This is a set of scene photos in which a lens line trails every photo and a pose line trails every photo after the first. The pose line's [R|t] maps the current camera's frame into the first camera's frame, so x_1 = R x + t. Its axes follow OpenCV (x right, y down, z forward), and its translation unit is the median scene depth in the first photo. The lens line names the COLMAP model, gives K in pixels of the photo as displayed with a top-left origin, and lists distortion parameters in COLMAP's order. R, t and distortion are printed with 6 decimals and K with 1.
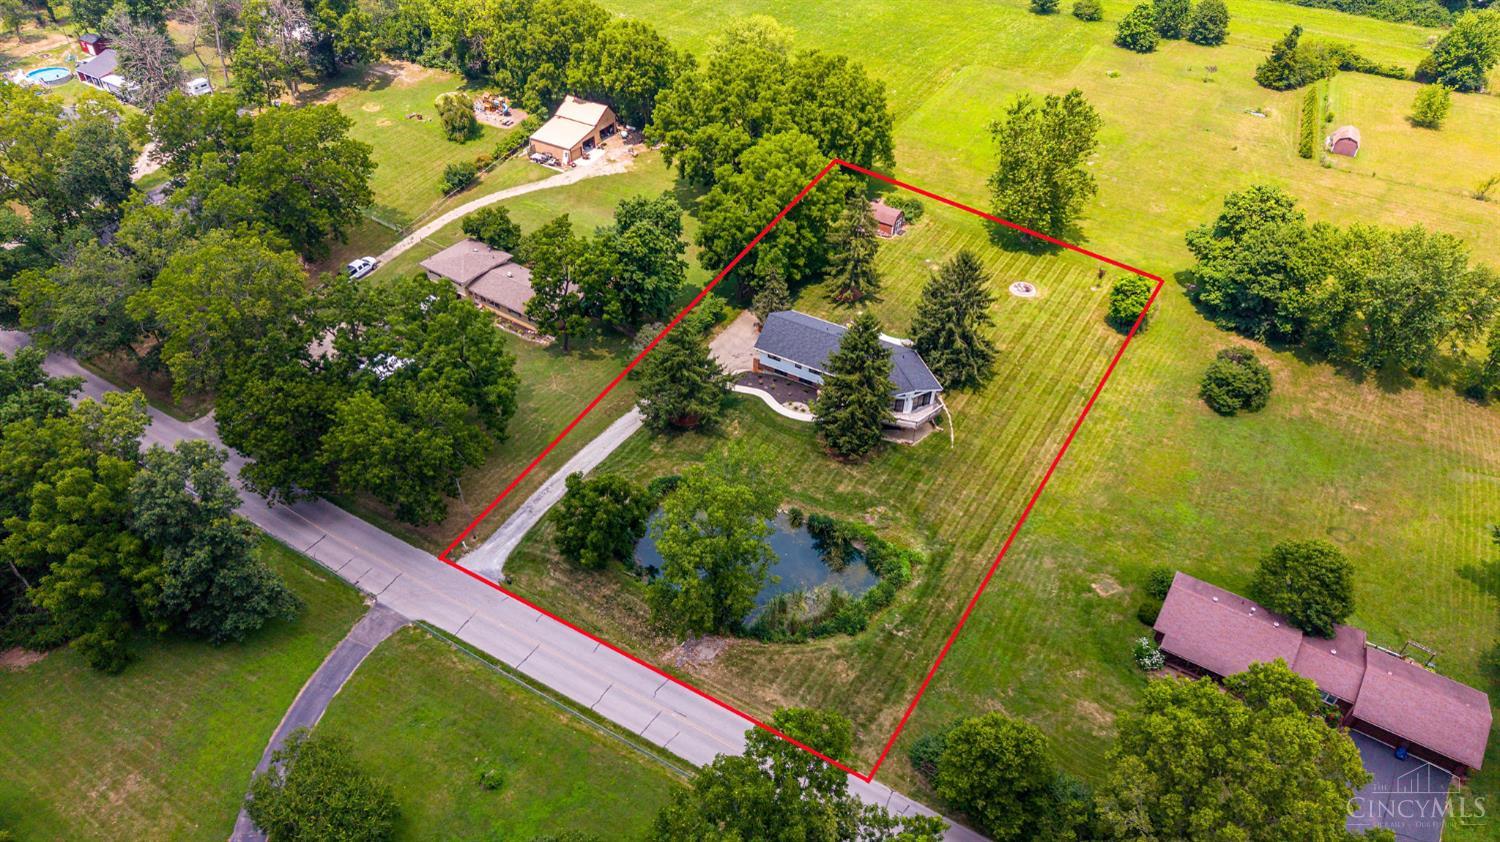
lens RADIAL K [[1015.8, 0, 741.0], [0, 1015.8, 419.4], [0, 0, 1]] dist [0.027359, -0.029111]
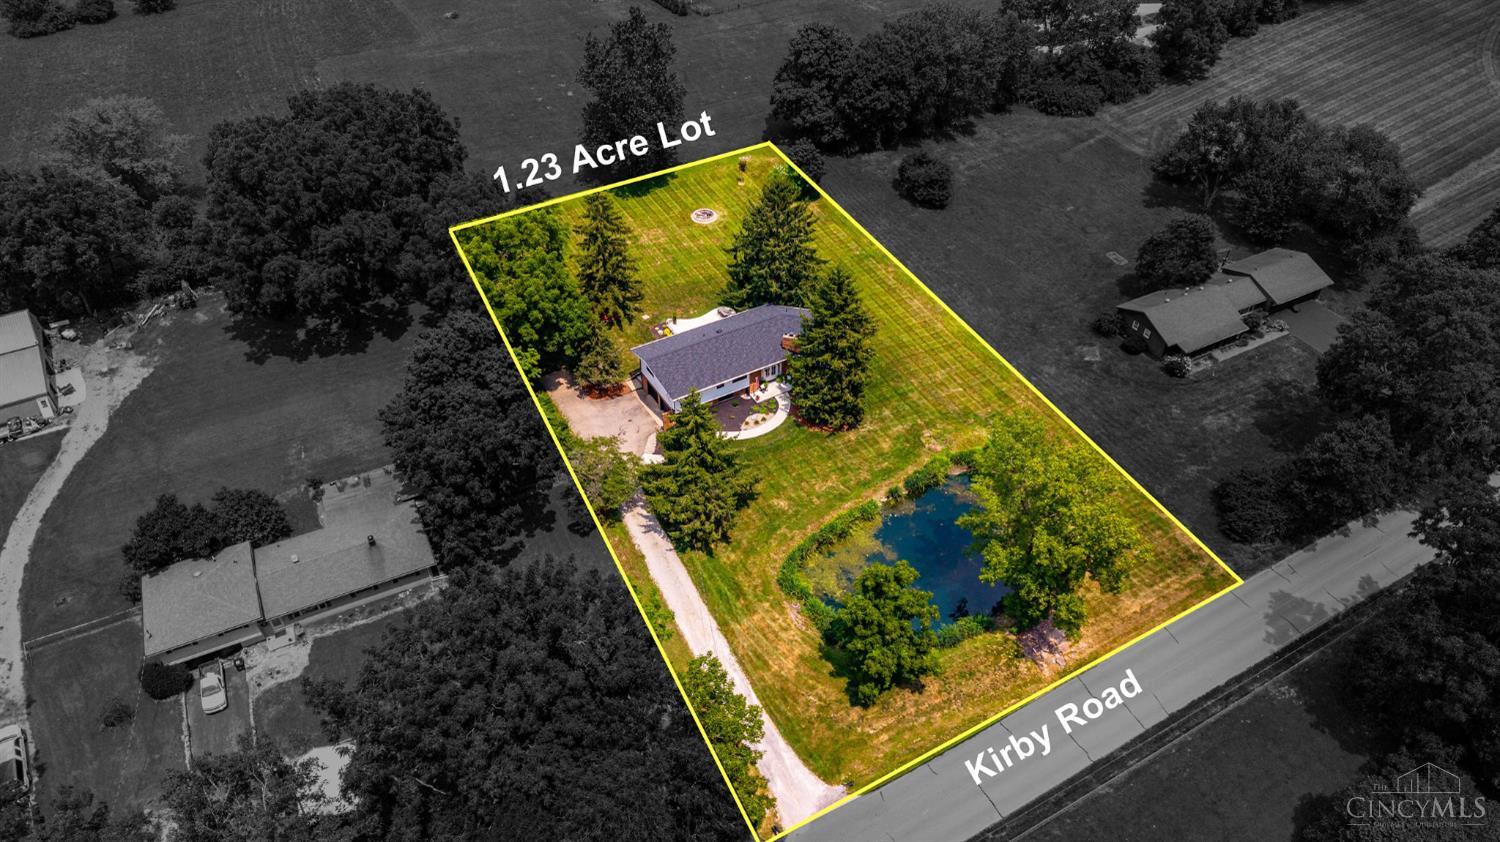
lens RADIAL K [[1015.8, 0, 749.8], [0, 1015.8, 423.5], [0, 0, 1]] dist [0.027359, -0.029111]
pose [[0.487577, -0.587253, 0.646066, -0.376549], [0.557958, 0.778746, 0.286772, -0.194147], [-0.671529, 0.220655, 0.707361, 0.288281]]
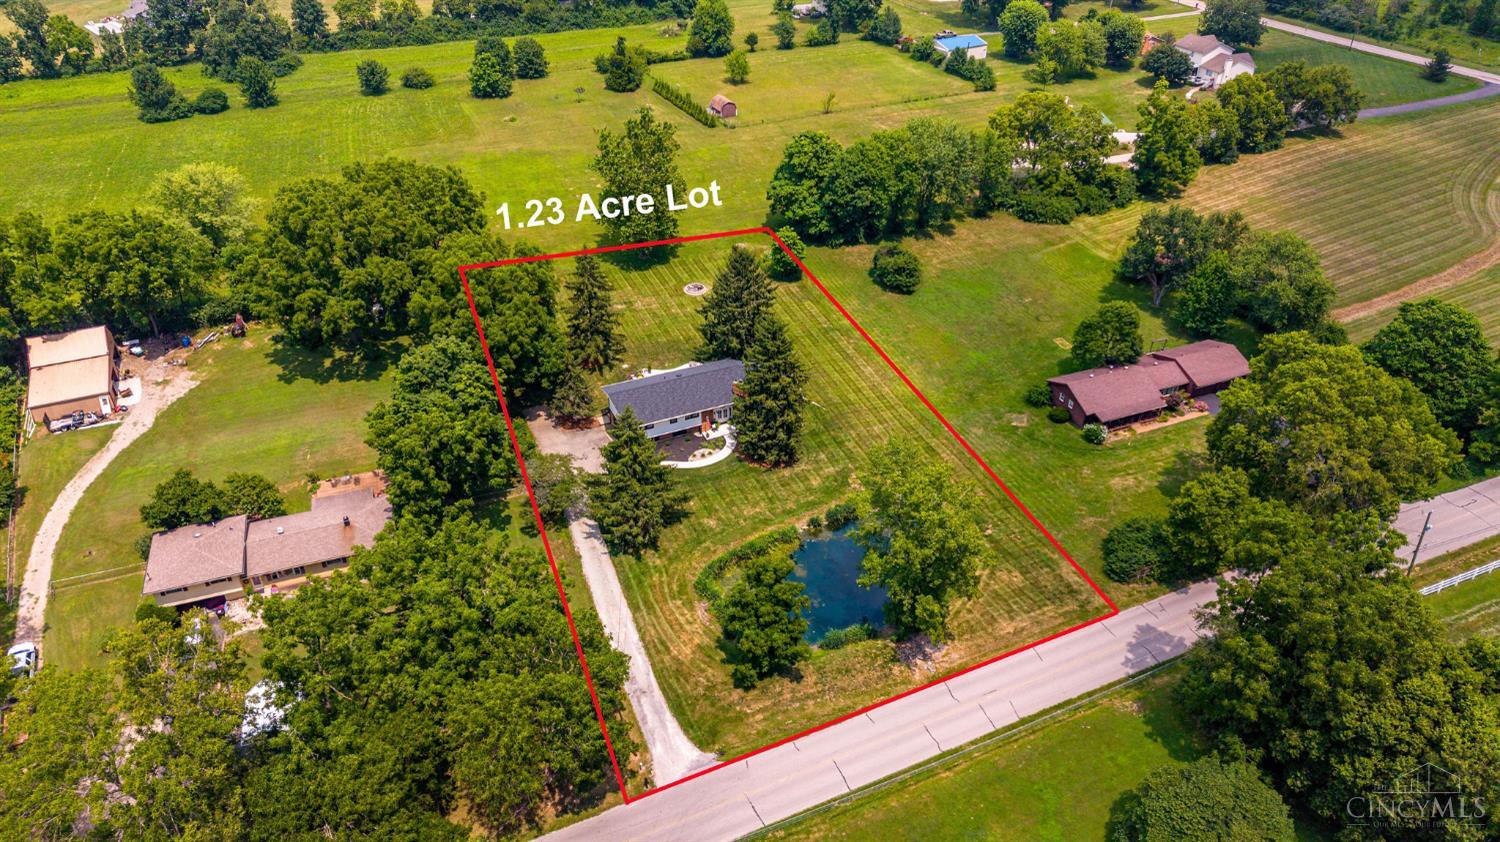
lens RADIAL K [[1015.8, 0, 750.2], [0, 1015.8, 420.4], [0, 0, 1]] dist [0.027359, -0.029111]
pose [[0.571512, -0.470525, 0.672295, -0.413532], [0.522062, 0.840578, 0.144502, -0.115919], [-0.633107, 0.268395, 0.726043, 0.186732]]
